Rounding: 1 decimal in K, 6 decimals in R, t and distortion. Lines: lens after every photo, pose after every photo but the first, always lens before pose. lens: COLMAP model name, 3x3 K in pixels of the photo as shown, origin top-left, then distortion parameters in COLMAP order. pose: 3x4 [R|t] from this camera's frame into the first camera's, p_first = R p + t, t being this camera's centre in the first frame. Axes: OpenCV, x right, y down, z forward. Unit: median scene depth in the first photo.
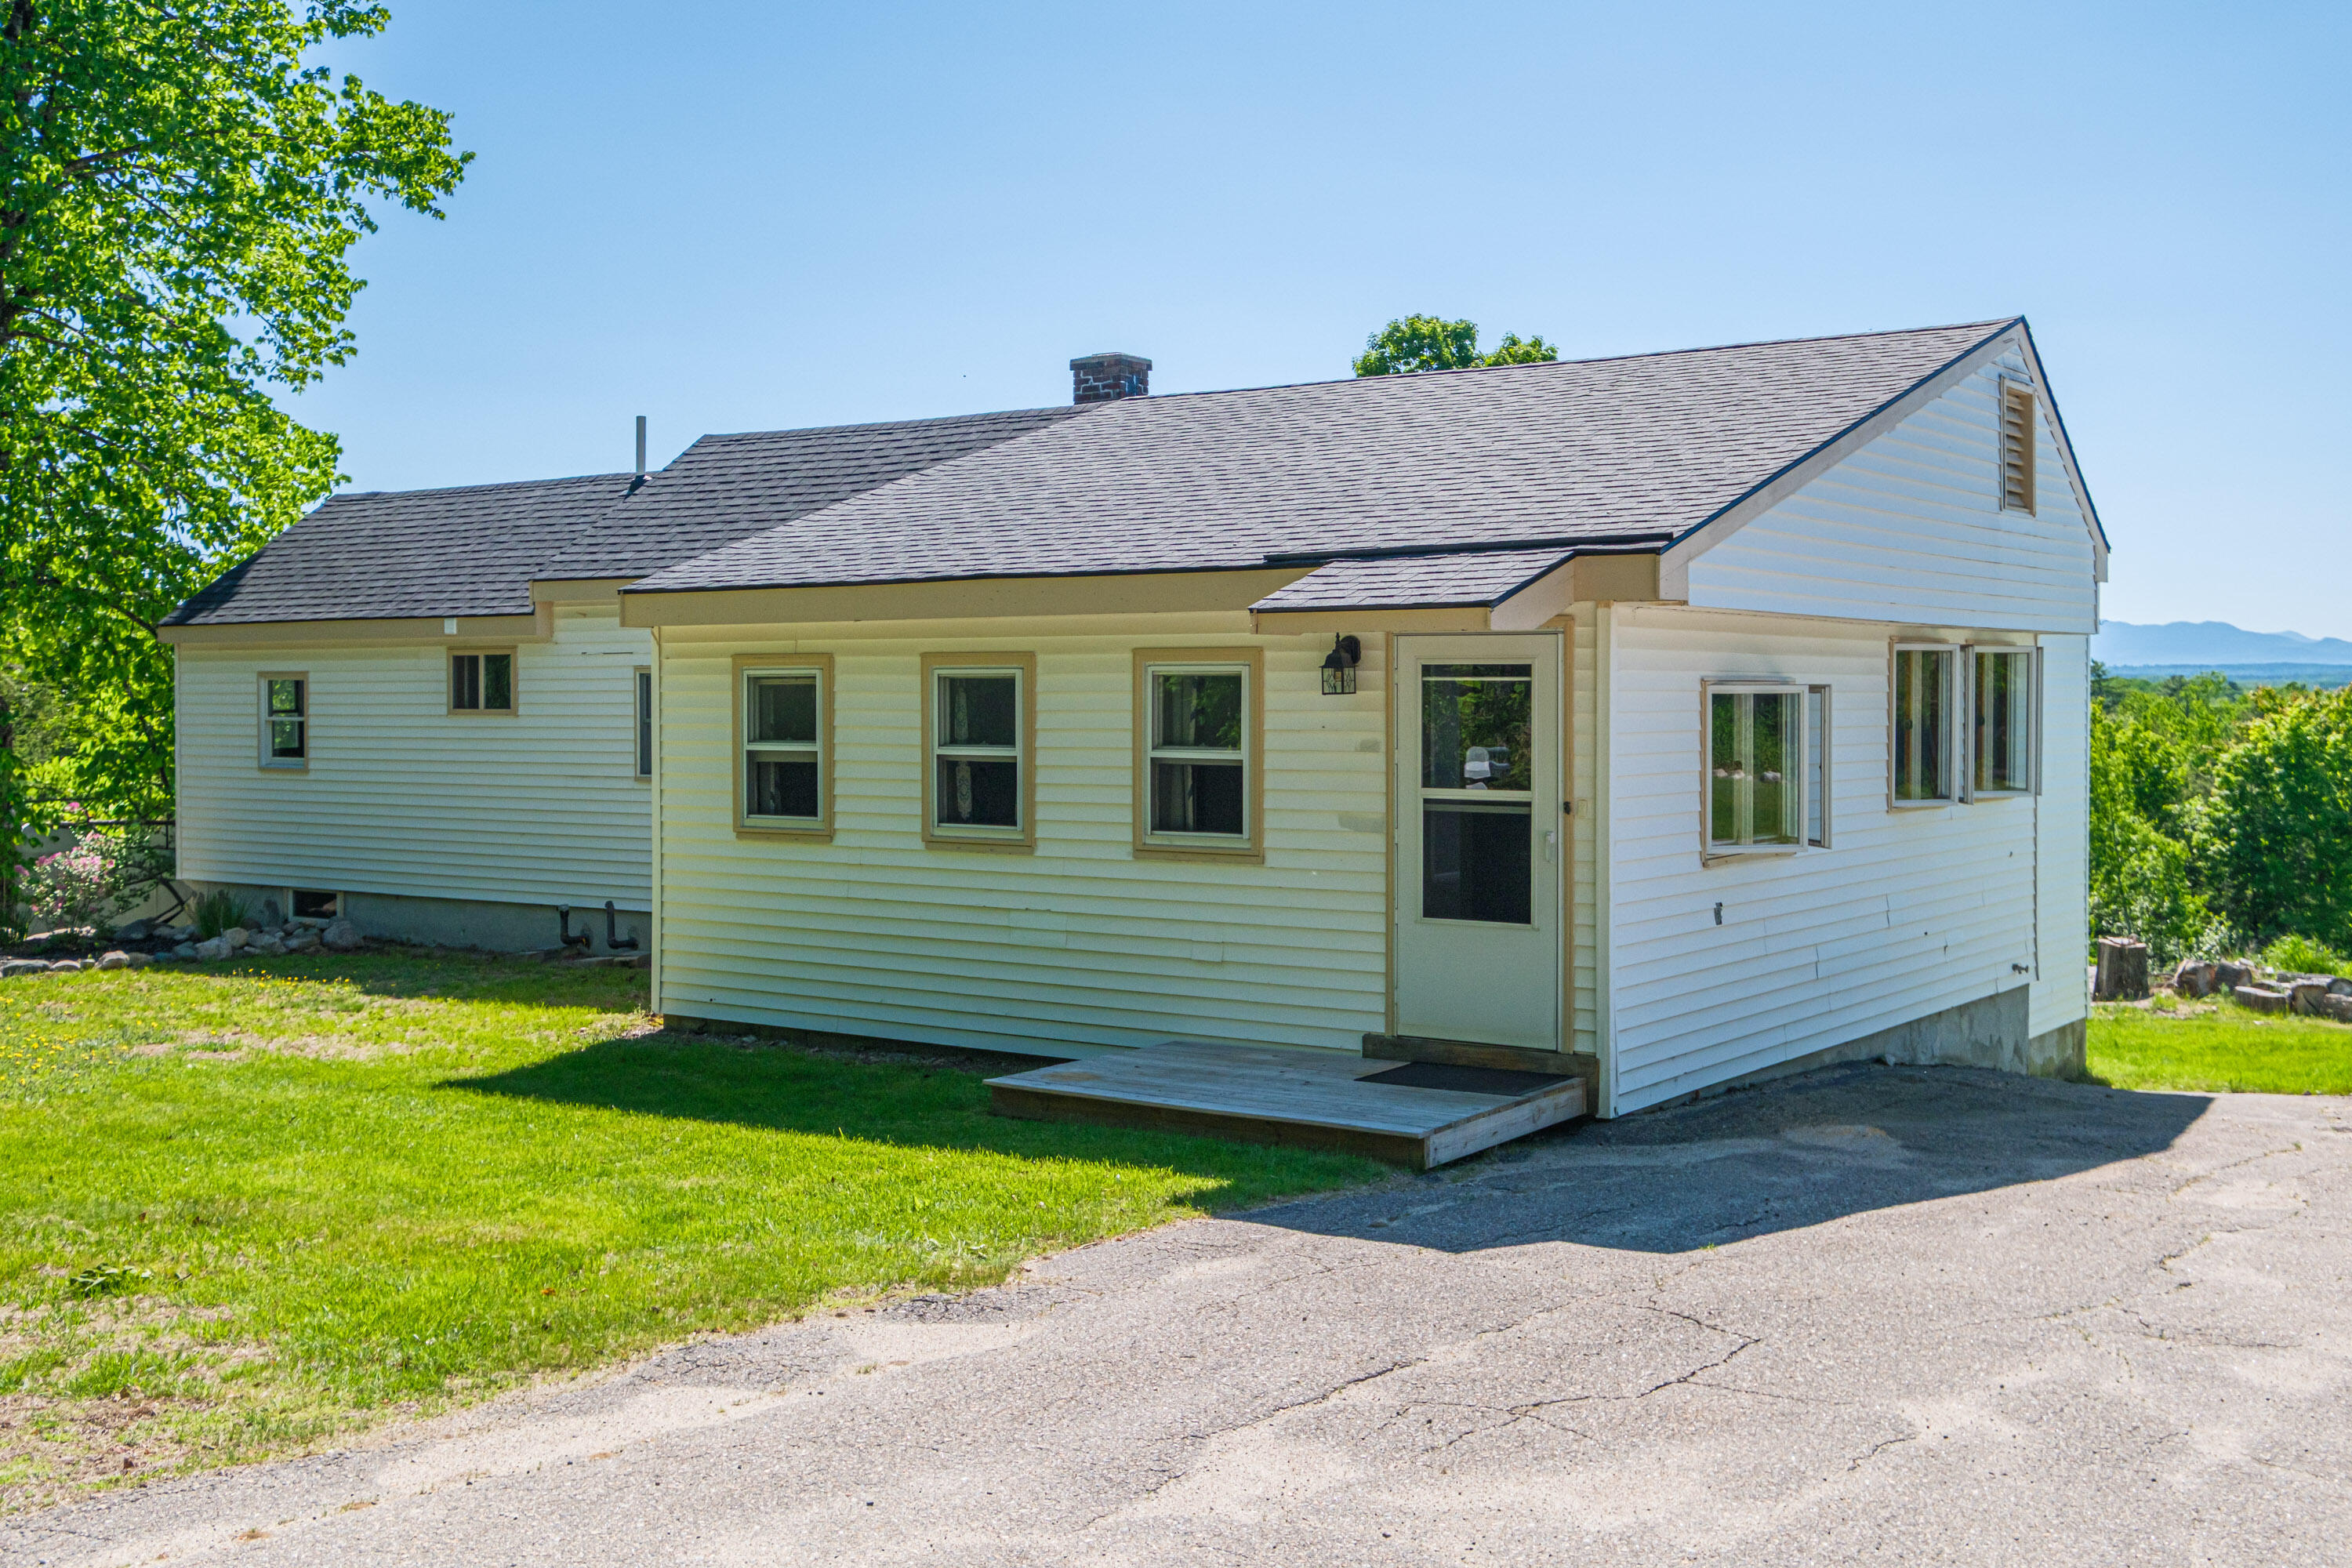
lens RADIAL K [[2553.9, 0, 1174.7], [0, 2553.9, 779.5], [0, 0, 1]] dist [0.022849, 0.000000]
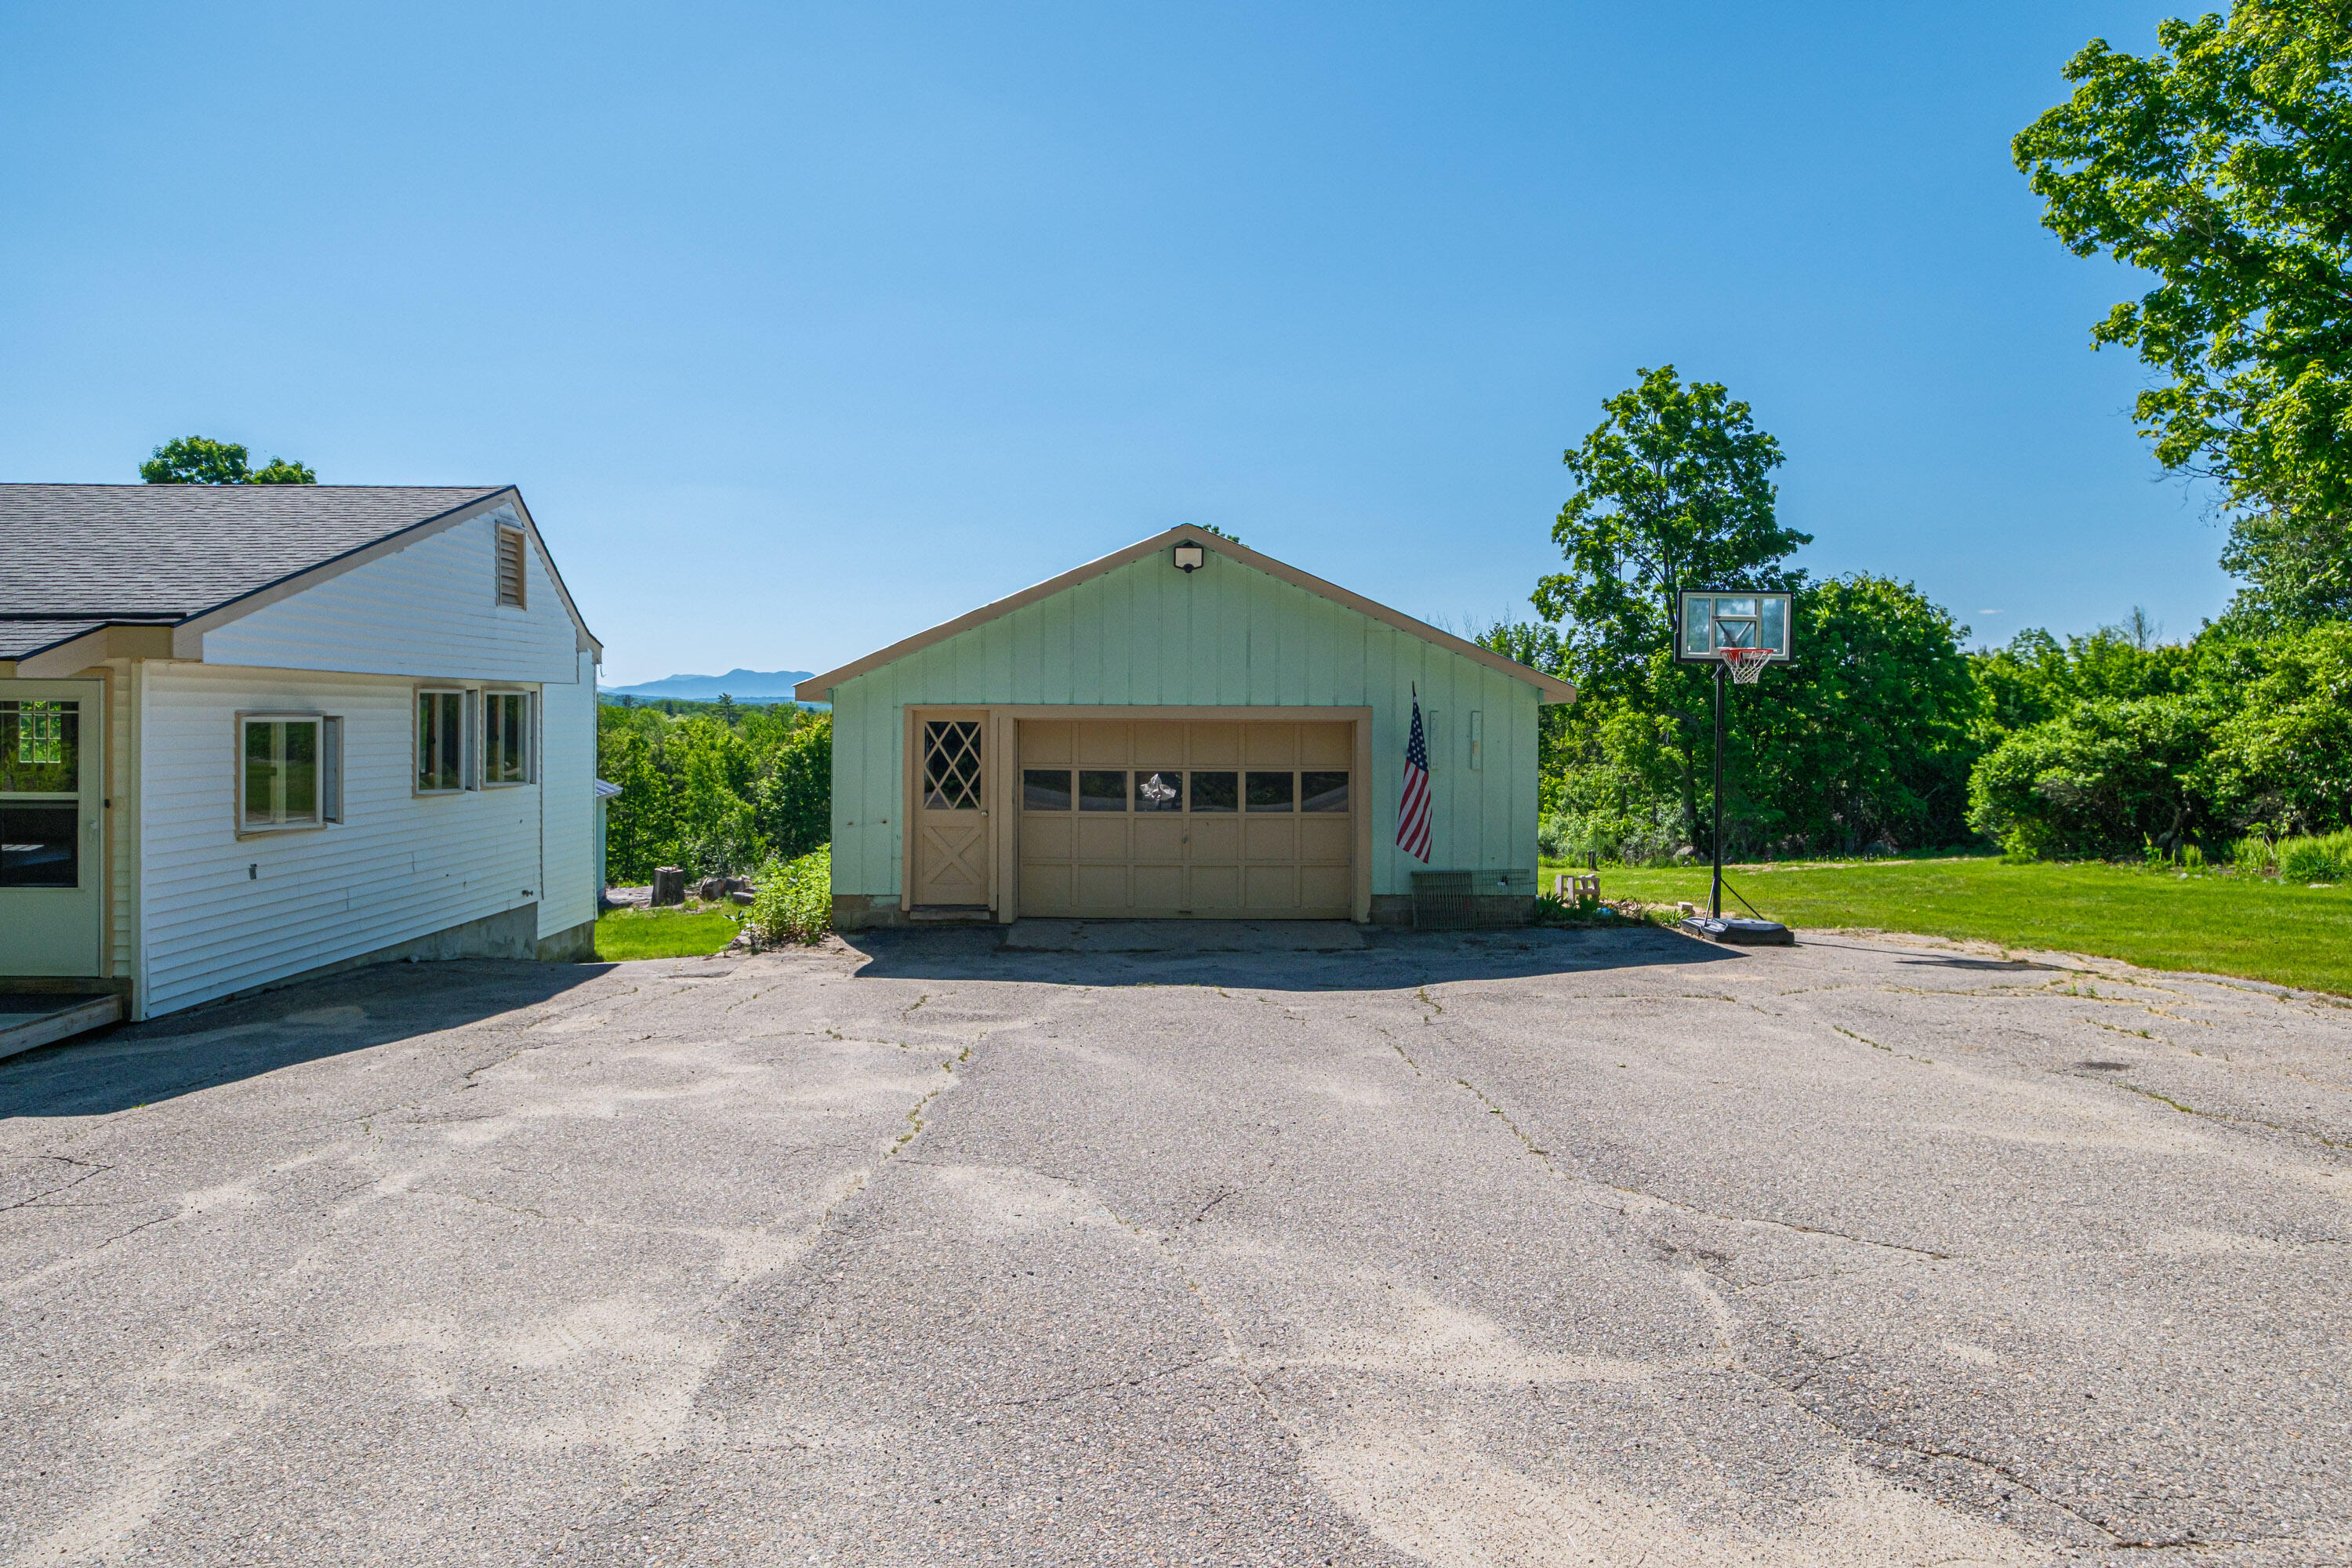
lens RADIAL K [[1591.6, 0, 1256.5], [0, 1591.6, 732.7], [0, 0, 1]] dist [0.007324, 0.004945]
pose [[0.795696, -0.003088, 0.605688, 0.107884], [0.015810, 0.999752, -0.015672, -0.003659], [-0.605490, 0.022046, 0.795548, -0.077206]]
